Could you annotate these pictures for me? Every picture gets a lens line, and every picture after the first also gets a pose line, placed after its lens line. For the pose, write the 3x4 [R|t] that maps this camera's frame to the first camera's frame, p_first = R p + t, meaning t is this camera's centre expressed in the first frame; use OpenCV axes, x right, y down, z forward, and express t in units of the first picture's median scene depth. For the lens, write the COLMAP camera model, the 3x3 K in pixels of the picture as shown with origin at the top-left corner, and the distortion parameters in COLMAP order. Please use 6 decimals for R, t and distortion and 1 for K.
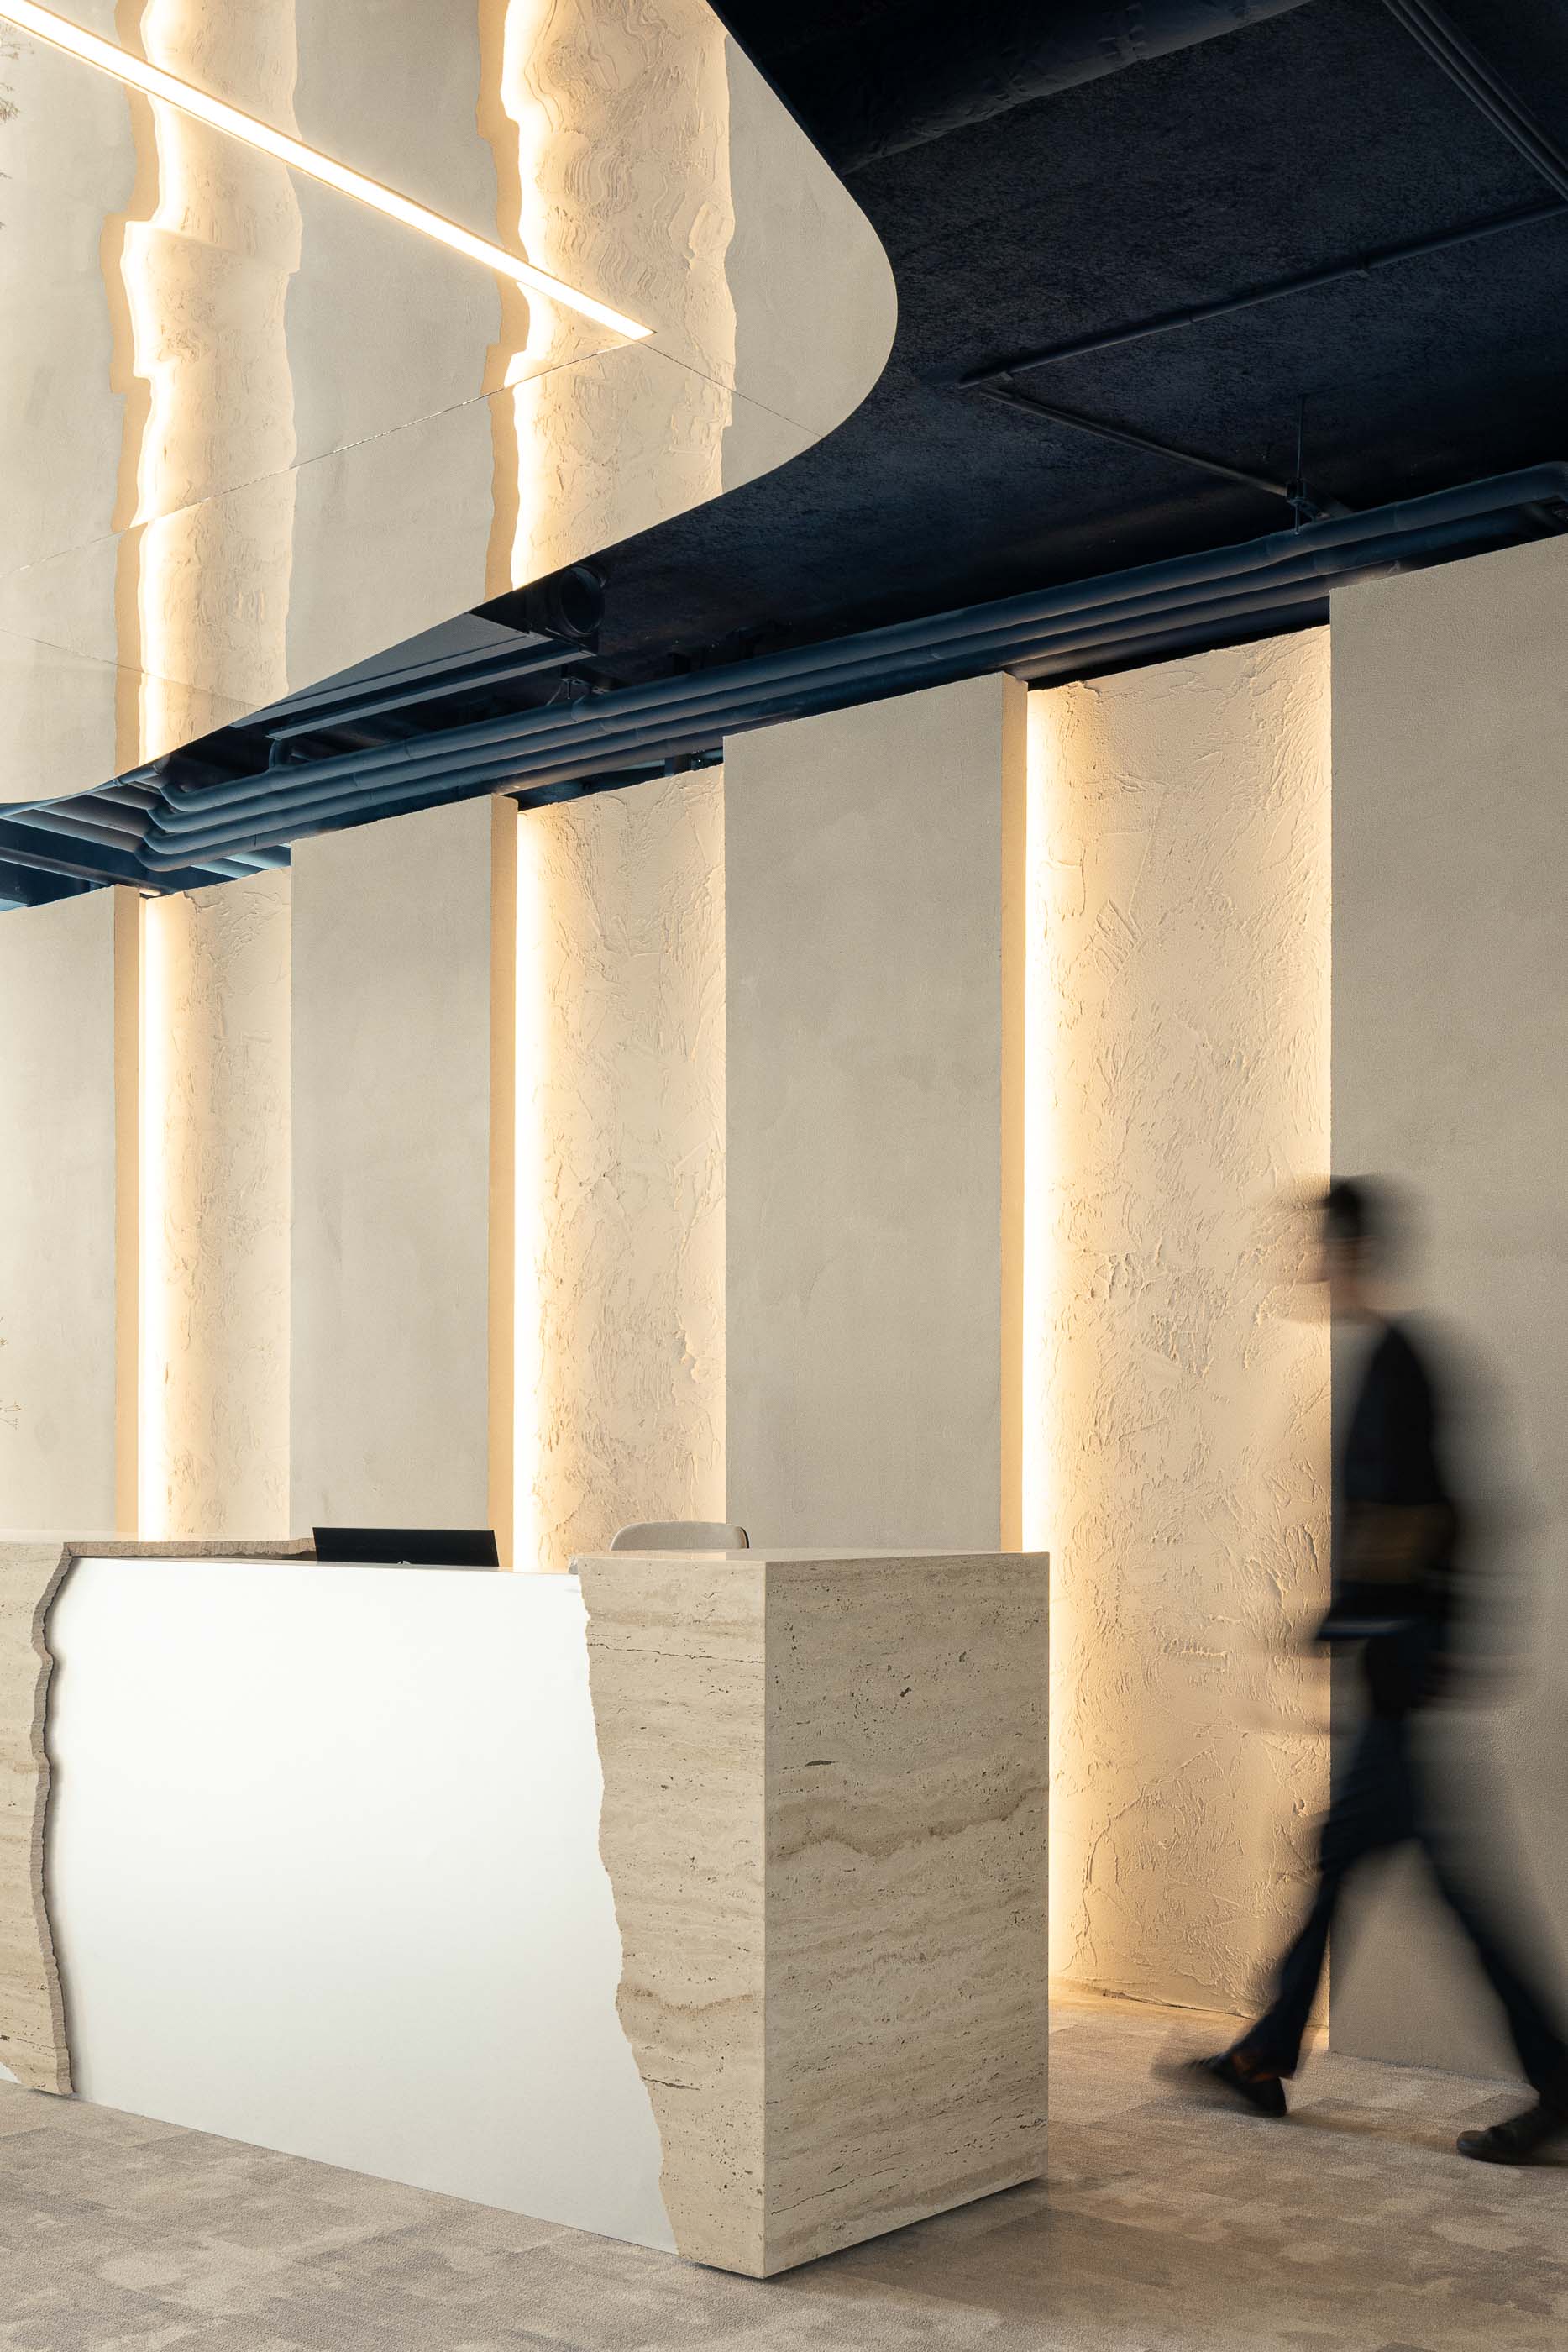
lens RADIAL K [[2548.7, 0, 784.0], [0, 2548.7, 1176.0], [0, 0, 1]] dist [-0.014394, 0.015856]
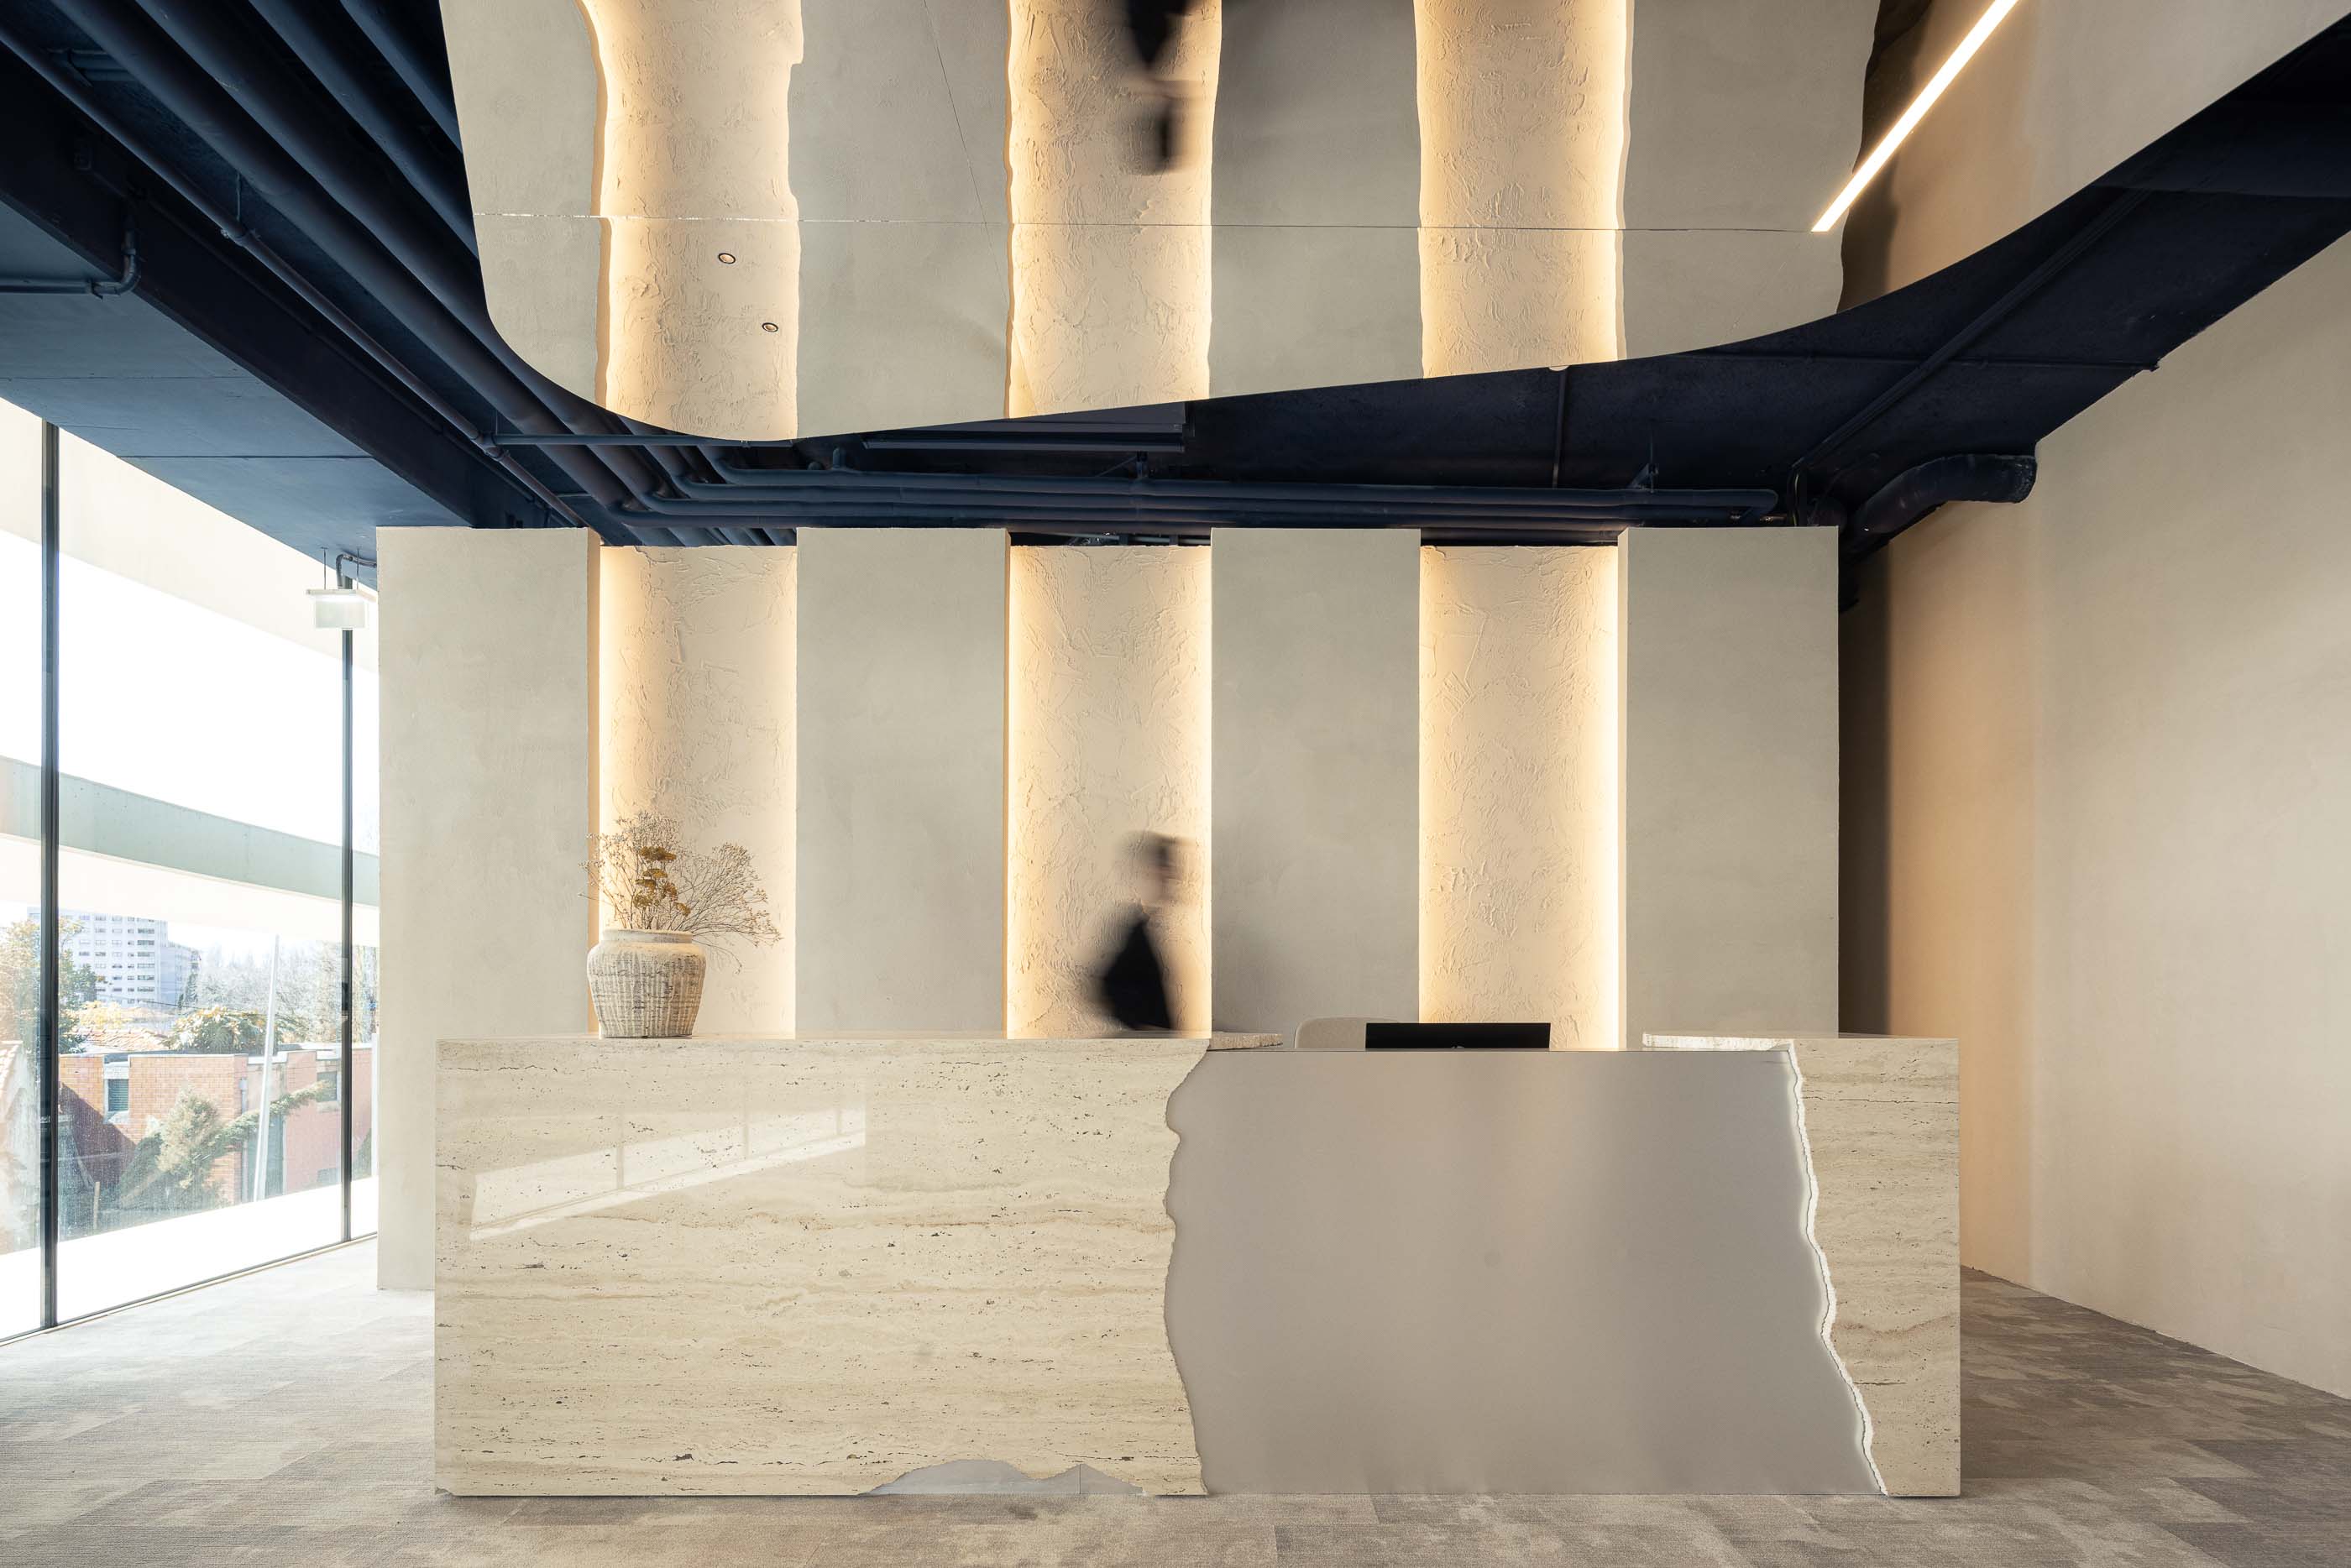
lens RADIAL K [[1163.1, 0, 1177.1], [0, 1163.1, 899.6], [0, 0, 1]] dist [0.018773, -0.019277]
pose [[0.769377, 0.055267, 0.636400, -0.794975], [-0.074845, 0.997188, 0.003885, 0.093940], [-0.634395, -0.050621, 0.771350, 0.714681]]
